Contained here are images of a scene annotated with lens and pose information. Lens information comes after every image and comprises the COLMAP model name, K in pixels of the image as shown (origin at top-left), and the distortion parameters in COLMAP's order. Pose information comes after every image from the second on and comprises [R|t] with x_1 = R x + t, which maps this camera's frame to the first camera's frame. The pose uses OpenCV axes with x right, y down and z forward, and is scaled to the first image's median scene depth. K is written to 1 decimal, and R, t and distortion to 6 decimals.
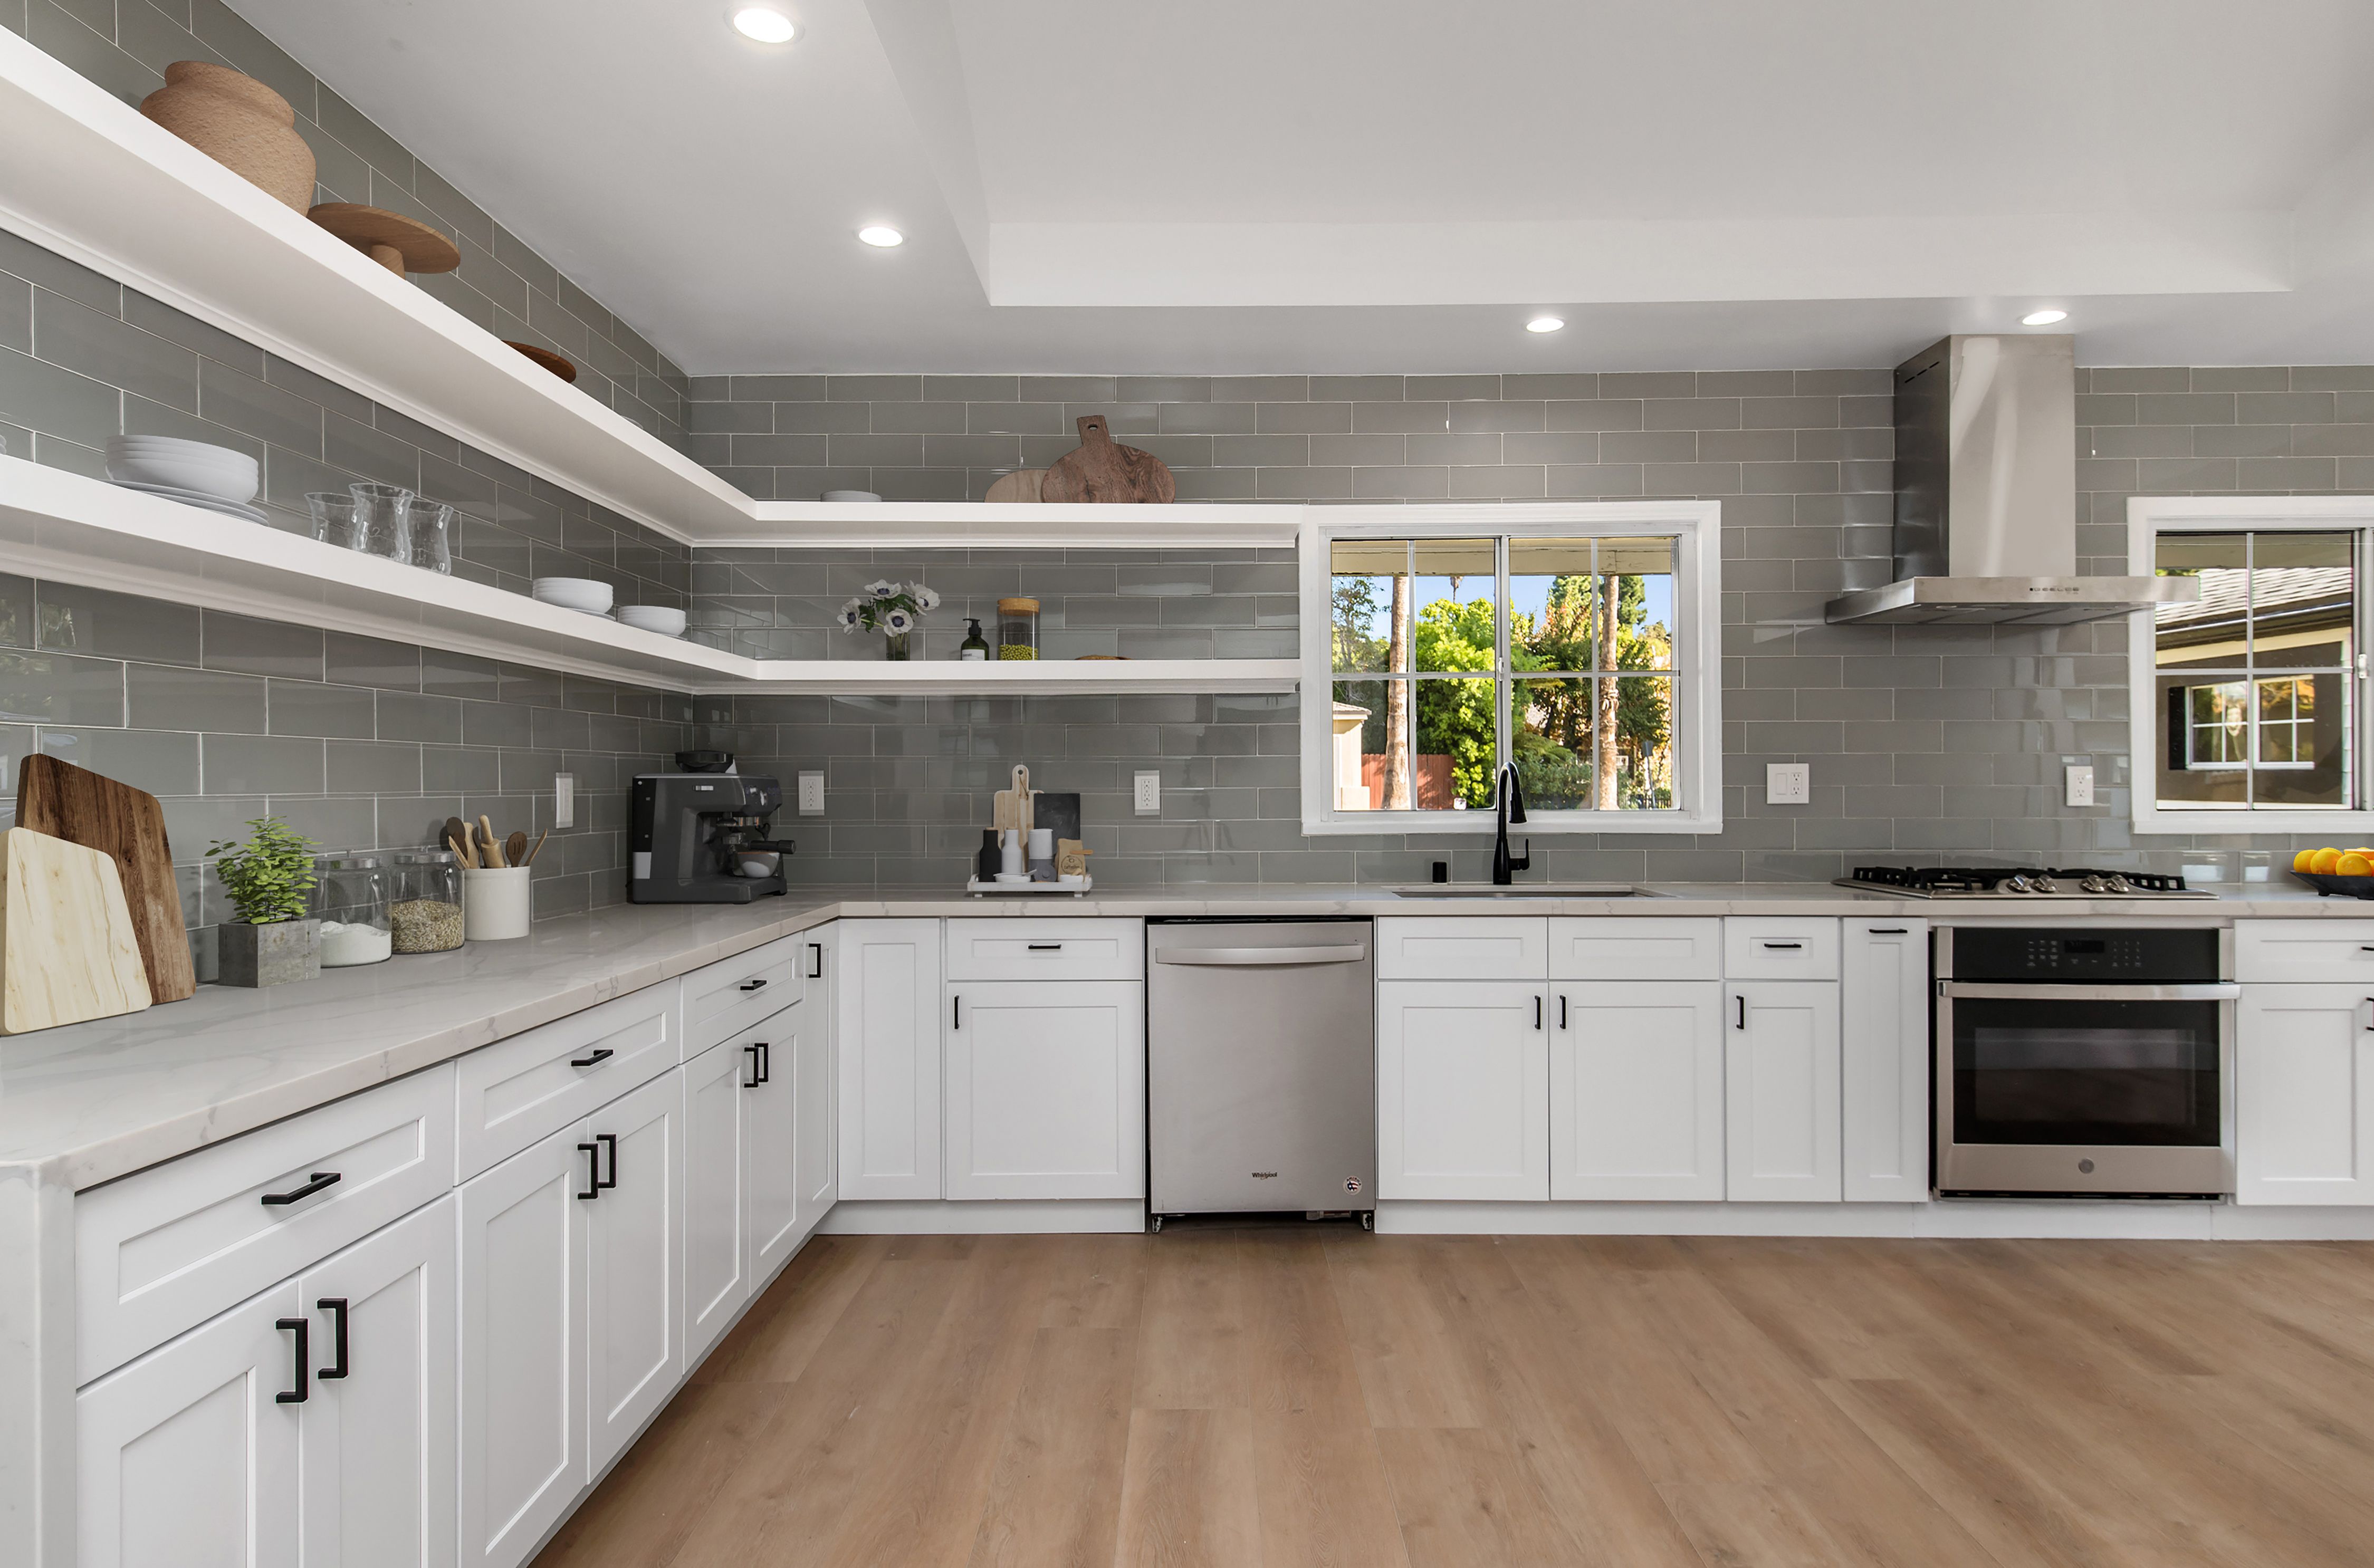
lens RADIAL K [[1327.9, 0, 1183.0], [0, 1327.9, 783.3], [0, 0, 1]] dist [-0.000605, -0.000172]
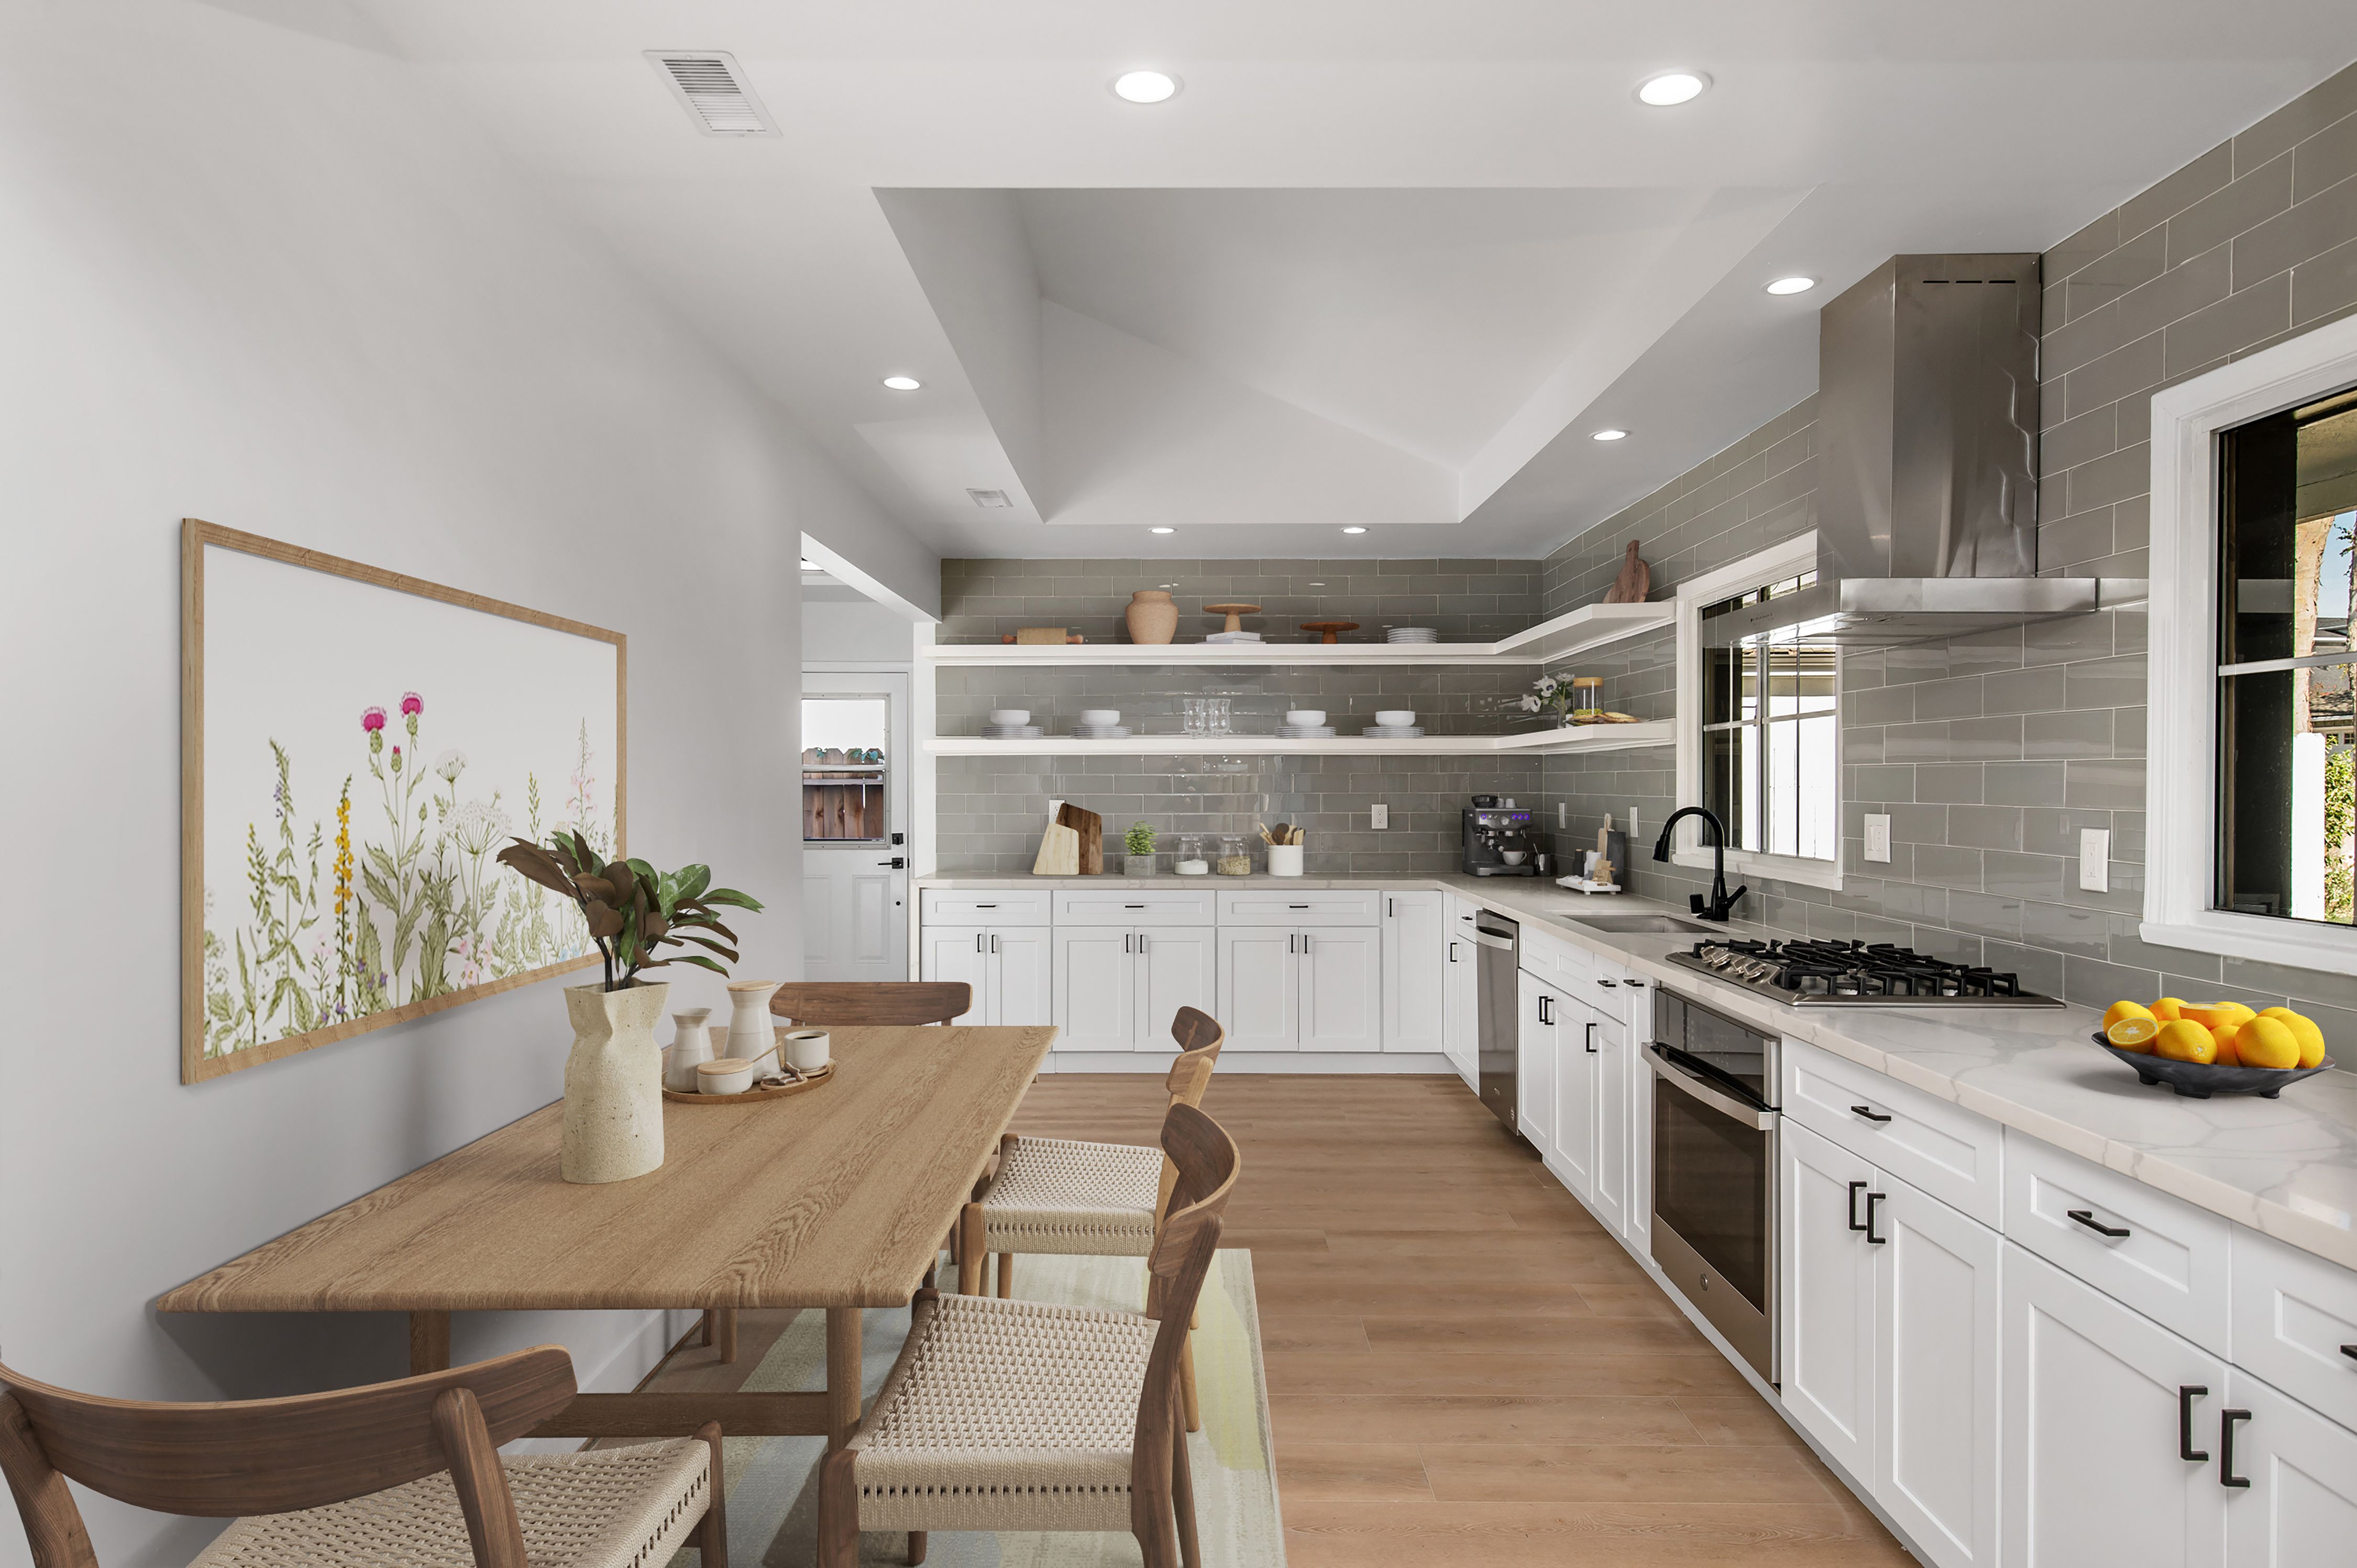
lens RADIAL K [[1480.9, 0, 1179.7], [0, 1480.9, 785.7], [0, 0, 1]] dist [-0.001858, -0.000282]
pose [[0.002376, 0.007516, -0.999969, 1.780501], [0.006675, 0.999949, 0.007532, -0.054995], [0.999975, -0.006693, 0.002326, 0.698570]]
